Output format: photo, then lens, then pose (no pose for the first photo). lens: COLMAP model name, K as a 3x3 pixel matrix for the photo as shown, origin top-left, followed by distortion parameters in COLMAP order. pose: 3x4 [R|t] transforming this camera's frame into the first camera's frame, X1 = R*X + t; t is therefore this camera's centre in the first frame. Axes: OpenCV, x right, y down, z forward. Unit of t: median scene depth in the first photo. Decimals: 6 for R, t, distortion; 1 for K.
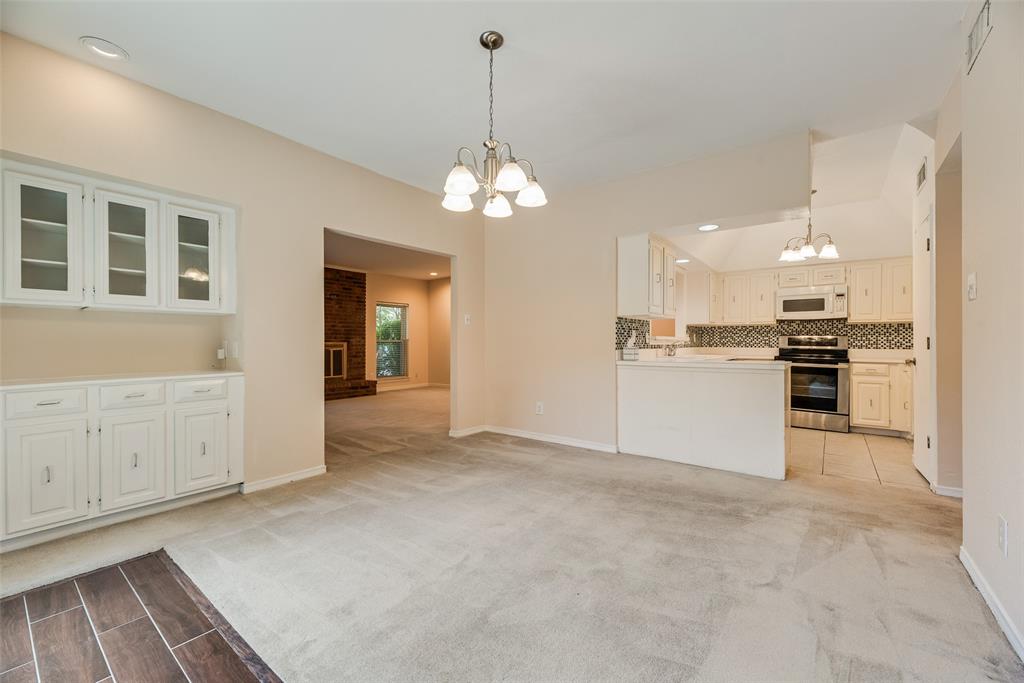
lens RADIAL K [[414.8, 0, 512.7], [0, 414.8, 341.7], [0, 0, 1]] dist [0.002592, -0.000170]
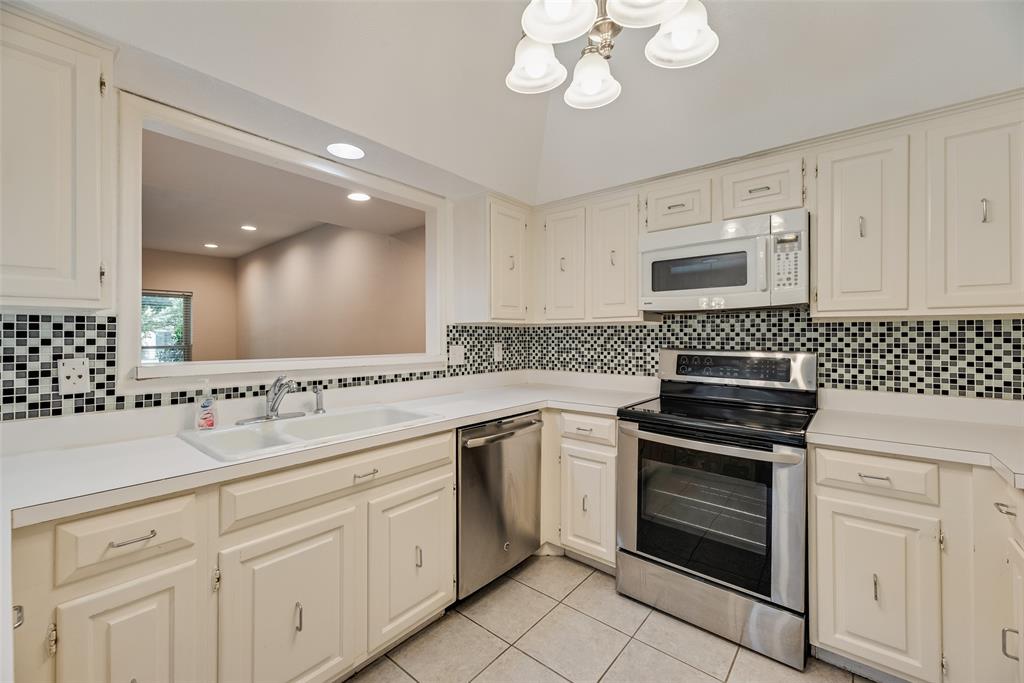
lens RADIAL K [[414.8, 0, 515.1], [0, 414.8, 335.4], [0, 0, 1]] dist [0.002592, -0.000170]
pose [[0.999446, -0.004440, -0.032976, 0.528688], [0.004364, 0.999988, -0.002372, -0.029456], [0.032986, 0.002227, 0.999453, 0.596390]]
